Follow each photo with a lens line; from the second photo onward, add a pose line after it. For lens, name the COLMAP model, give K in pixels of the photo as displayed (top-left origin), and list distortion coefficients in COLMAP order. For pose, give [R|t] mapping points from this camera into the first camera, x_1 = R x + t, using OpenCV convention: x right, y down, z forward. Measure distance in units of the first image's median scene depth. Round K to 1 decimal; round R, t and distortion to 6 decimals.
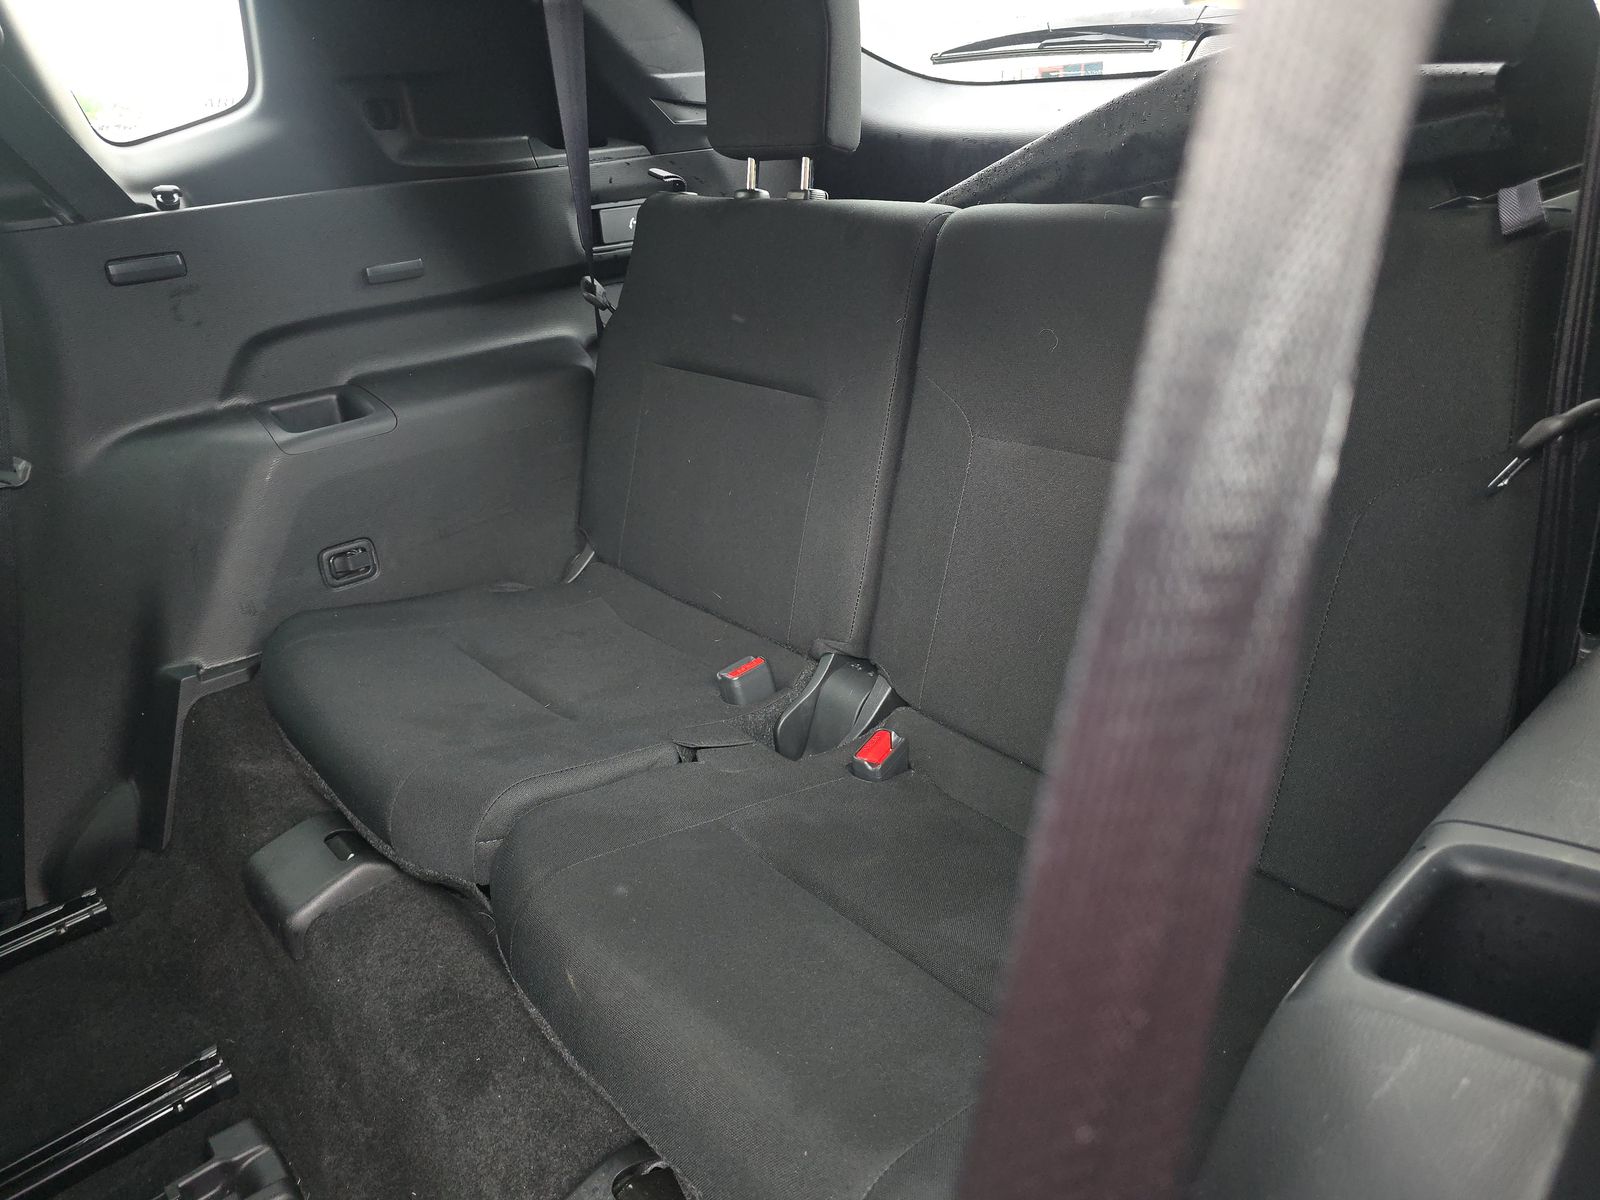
lens RADIAL K [[1078.4, 0, 800.0], [0, 1078.4, 600.0], [0, 0, 1]] dist [0.007890, 0.000557]
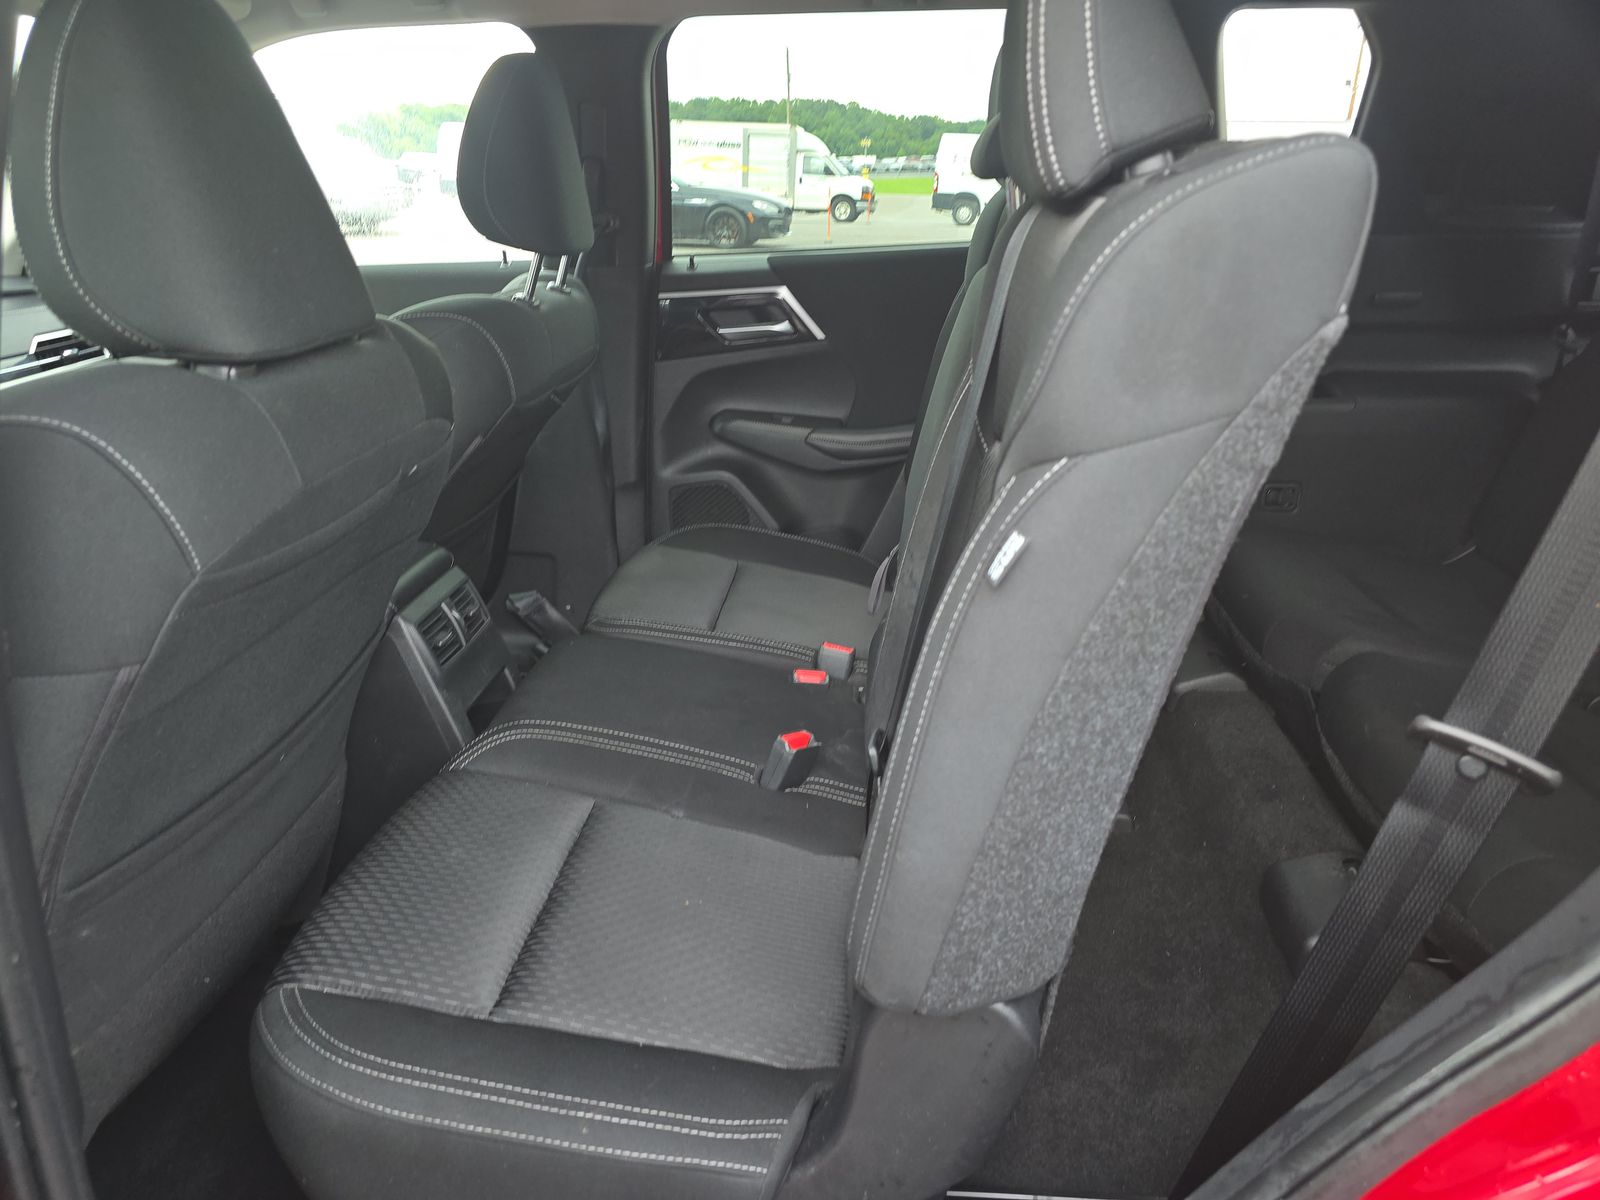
lens RADIAL K [[1078.4, 0, 800.0], [0, 1078.4, 600.0], [0, 0, 1]] dist [0.007890, 0.000557]
pose [[0.690496, 0.316131, -0.650597, 0.100070], [-0.342825, 0.935031, 0.090492, 0.173152], [0.636935, 0.160556, 0.754013, -0.412507]]
